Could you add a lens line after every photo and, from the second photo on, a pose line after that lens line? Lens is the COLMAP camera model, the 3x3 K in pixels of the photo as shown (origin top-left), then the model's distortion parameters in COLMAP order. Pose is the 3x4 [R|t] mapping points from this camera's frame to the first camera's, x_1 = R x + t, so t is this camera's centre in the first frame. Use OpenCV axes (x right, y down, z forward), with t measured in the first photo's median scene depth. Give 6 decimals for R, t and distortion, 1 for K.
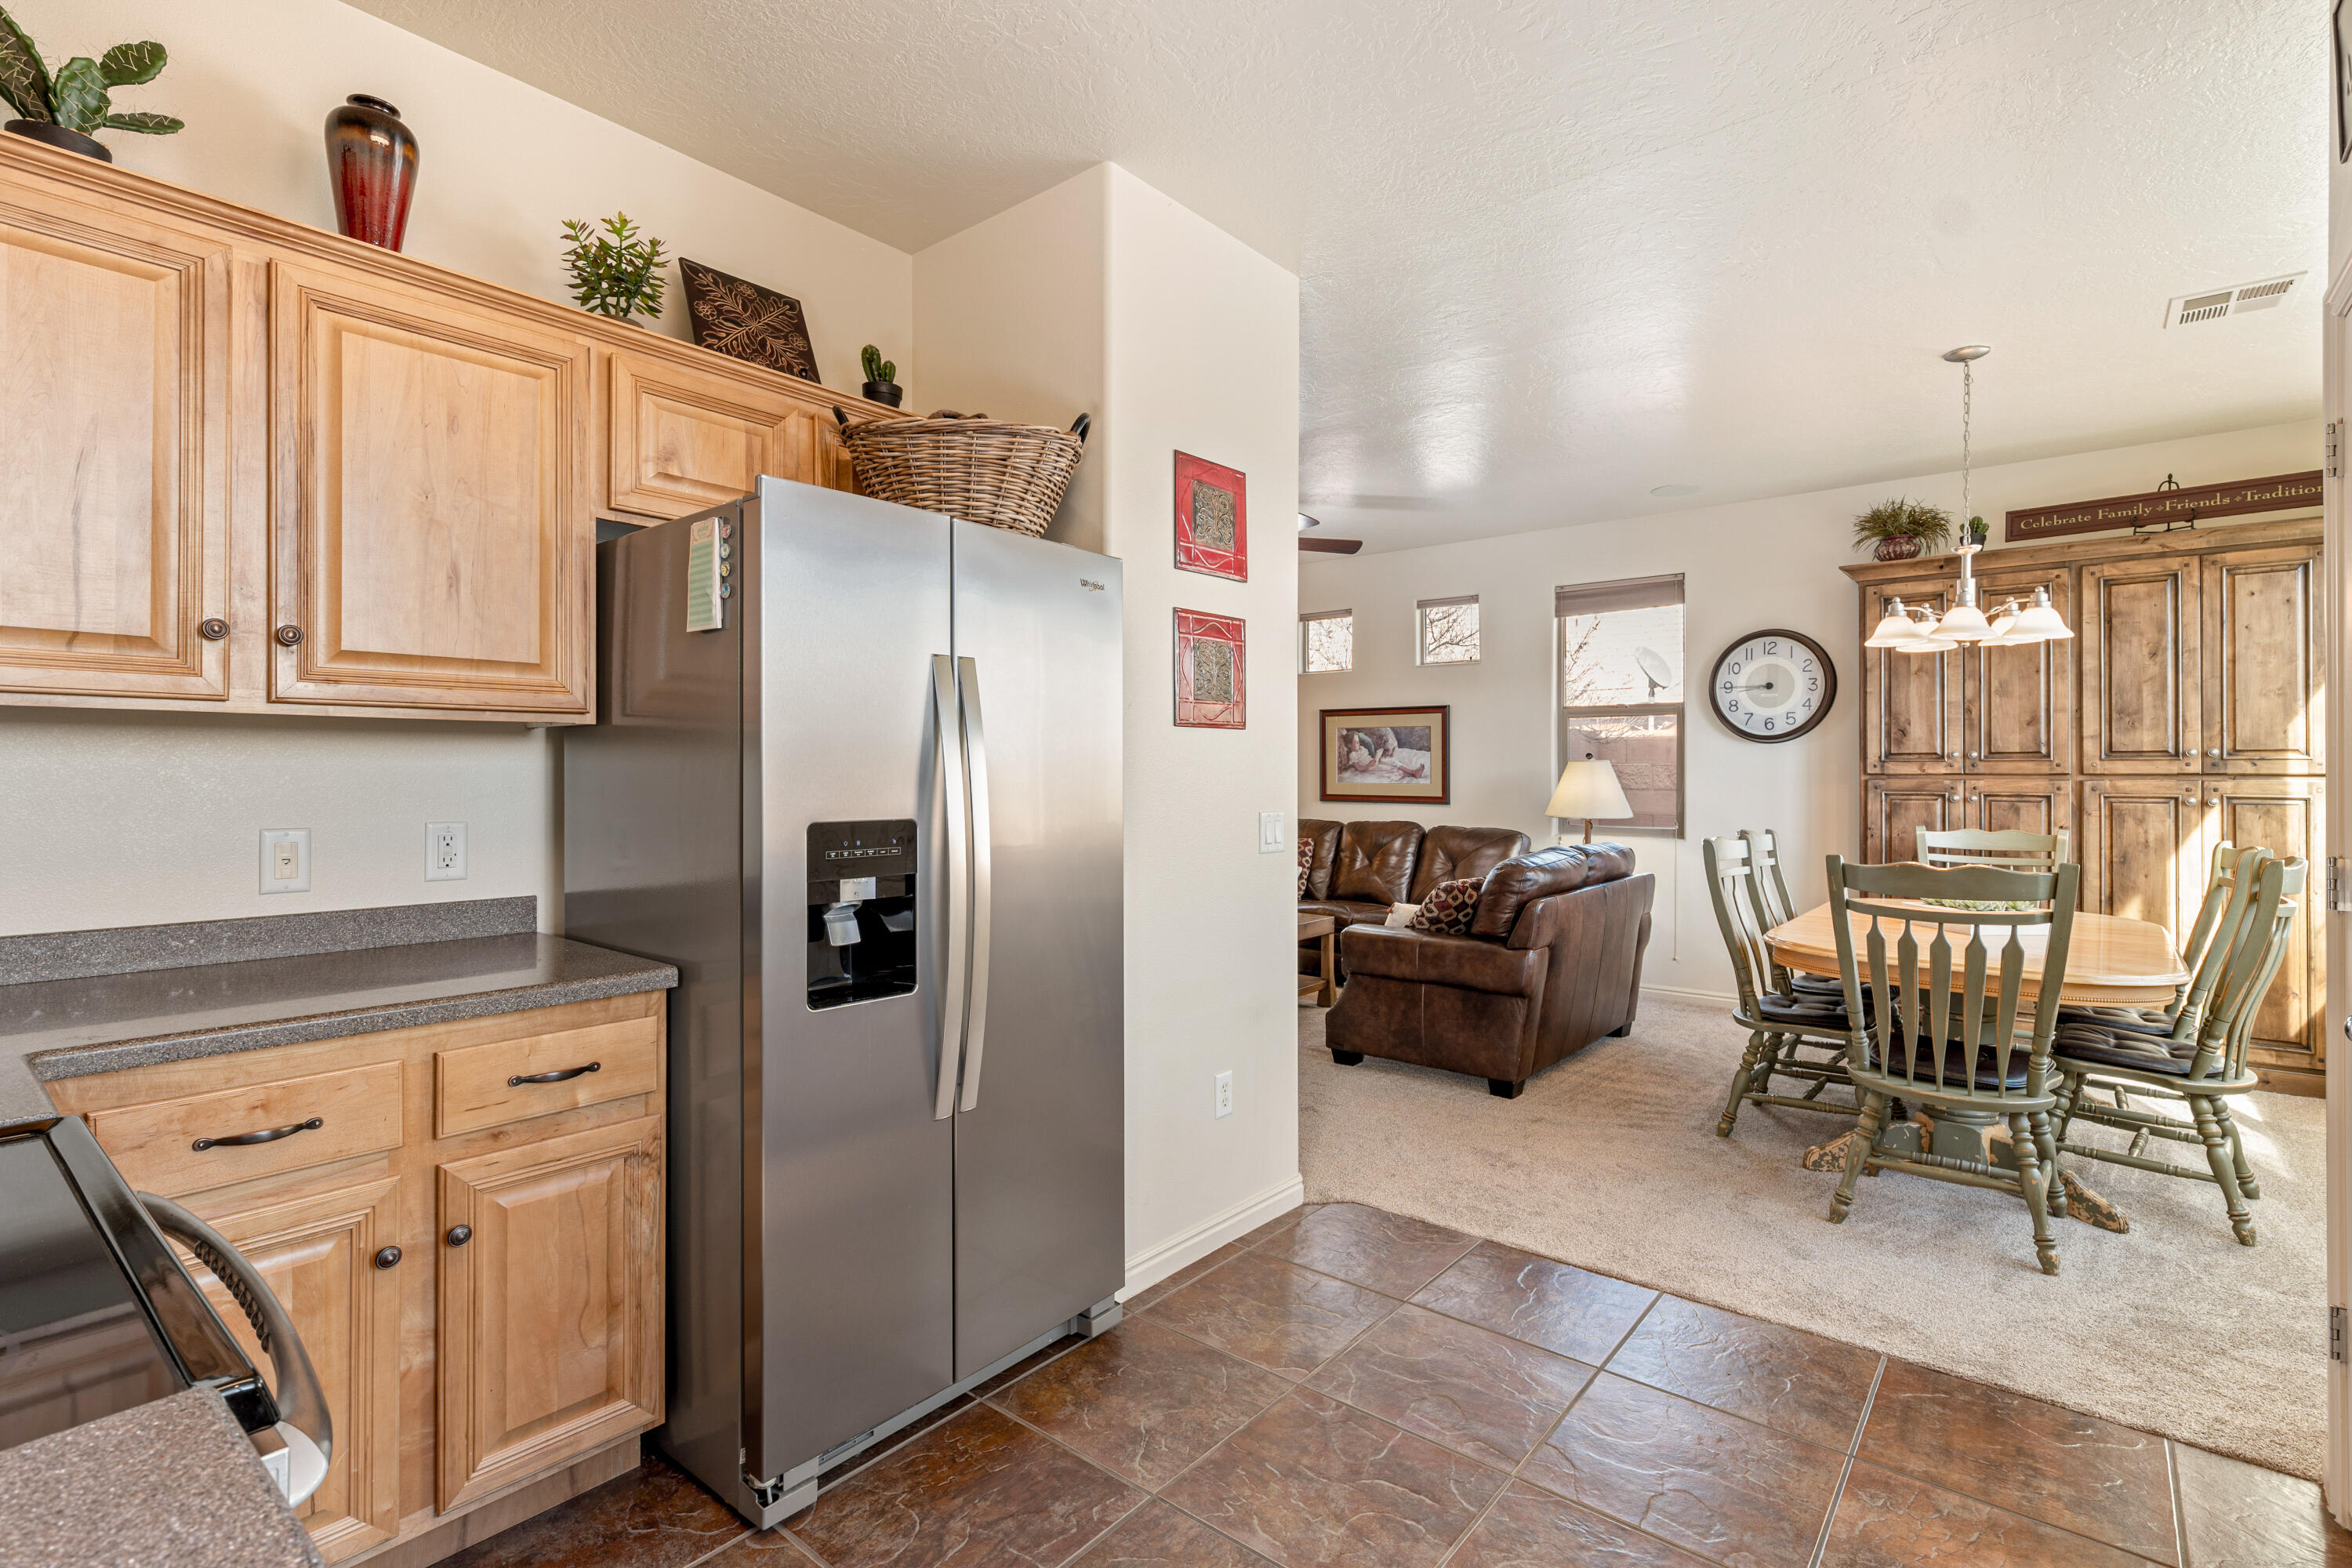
lens RADIAL K [[1076.3, 0, 1187.3], [0, 1076.3, 775.3], [0, 0, 1]] dist [0.002046, -0.001342]
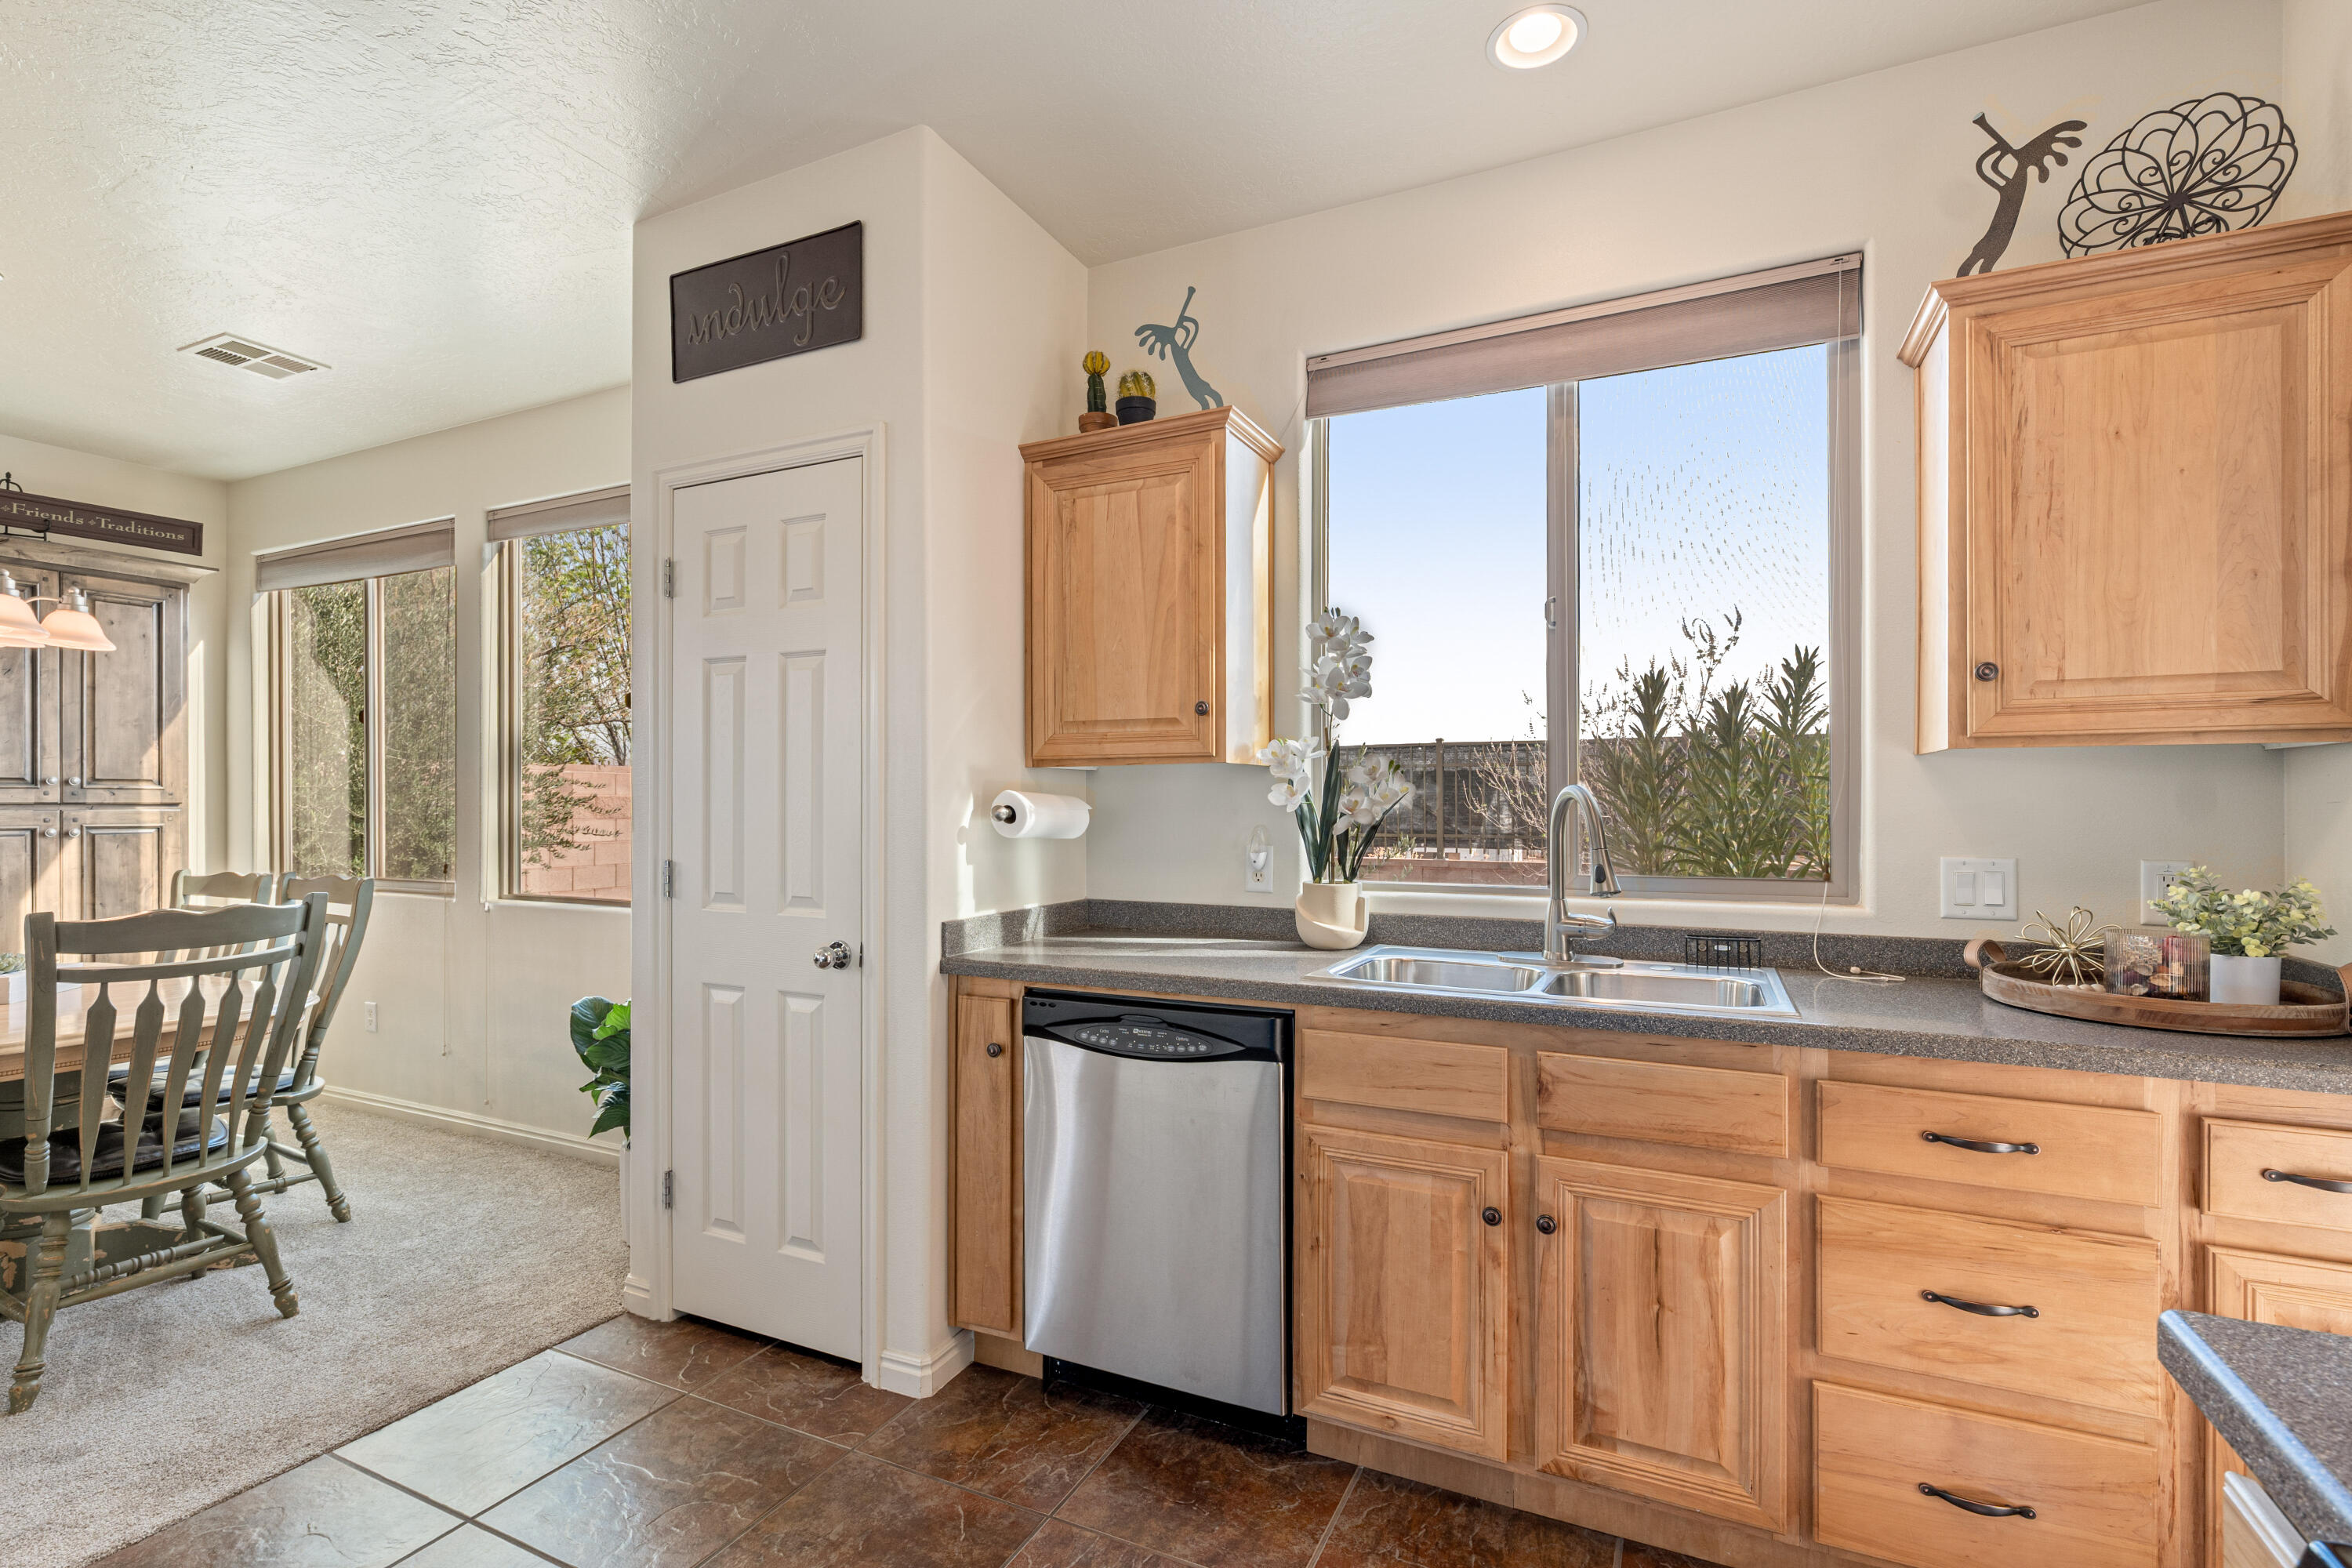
lens RADIAL K [[1076.3, 0, 1159.9], [0, 1076.3, 801.2], [0, 0, 1]] dist [0.002046, -0.001342]
pose [[-0.231651, 0.001958, 0.972797, -0.203099], [0.001523, 0.999997, -0.001650, -0.000138], [-0.972798, 0.001100, -0.231654, 0.281624]]
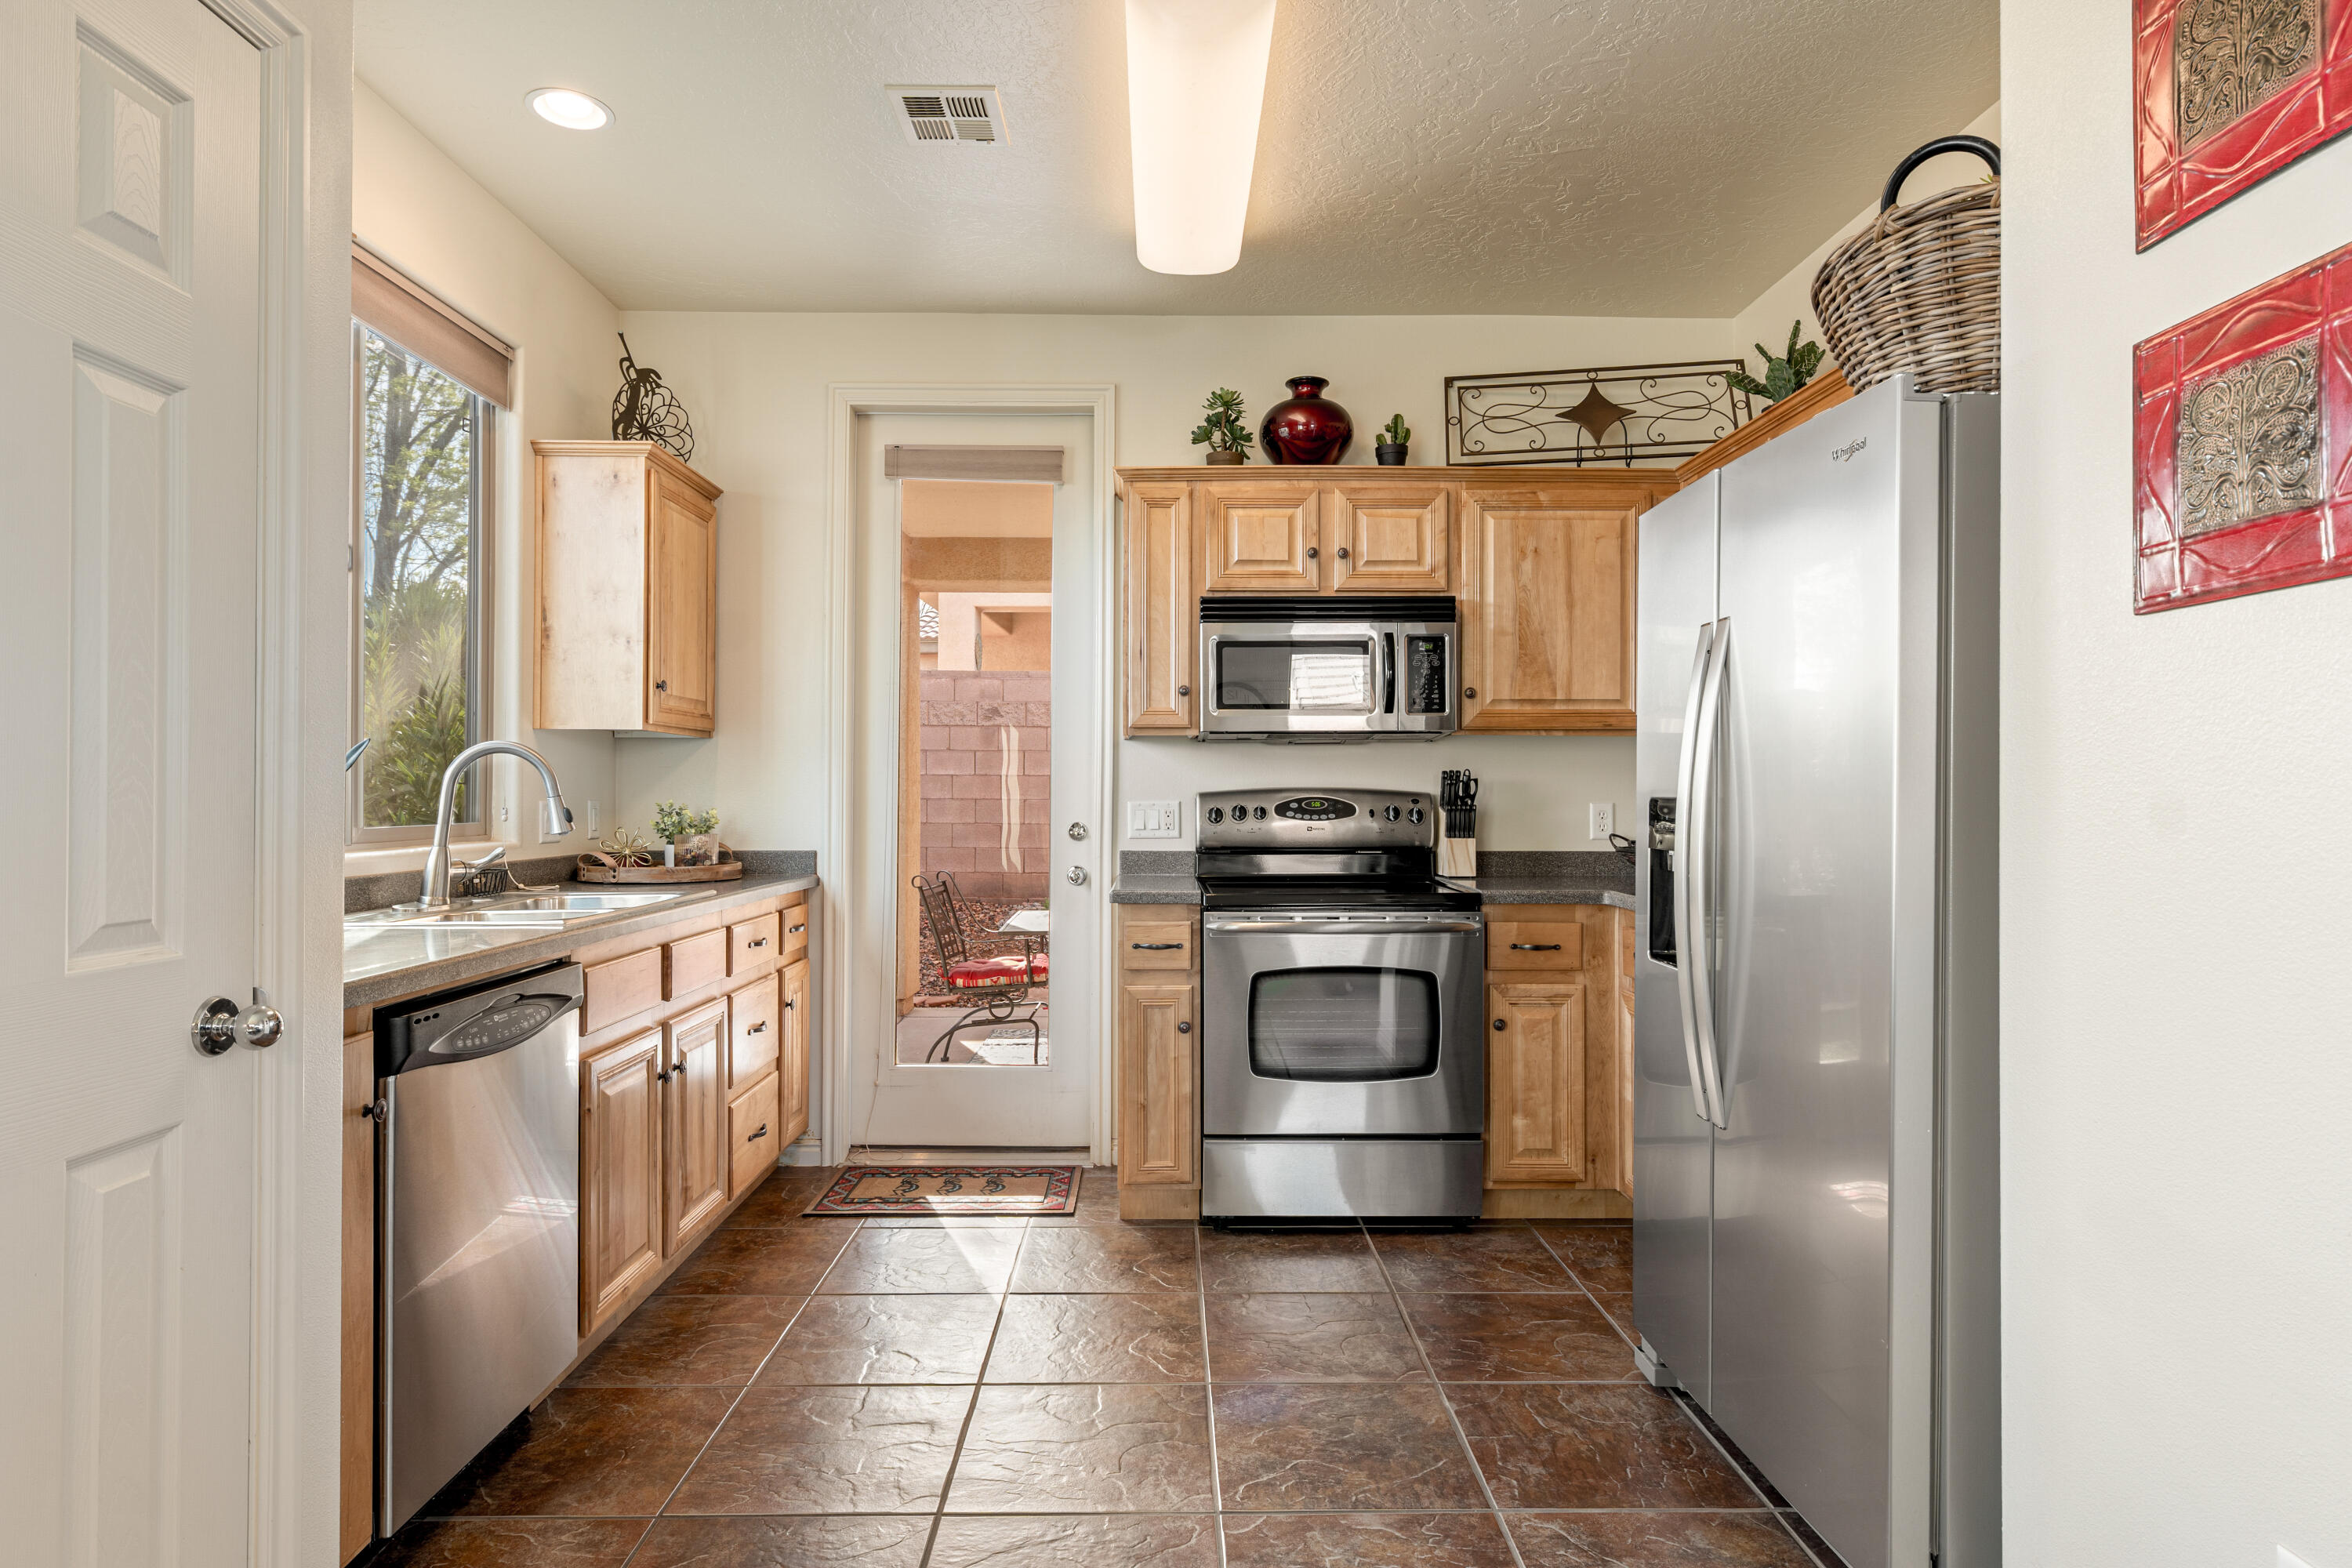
lens RADIAL K [[1283.4, 0, 1164.3], [0, 1283.4, 786.2], [0, 0, 1]] dist [0.003316, 0.000091]
pose [[-0.770881, -0.007931, -0.636930, 0.385433], [-0.005125, 0.999967, -0.006250, 0.017767], [0.636959, -0.001554, -0.770896, 0.709290]]
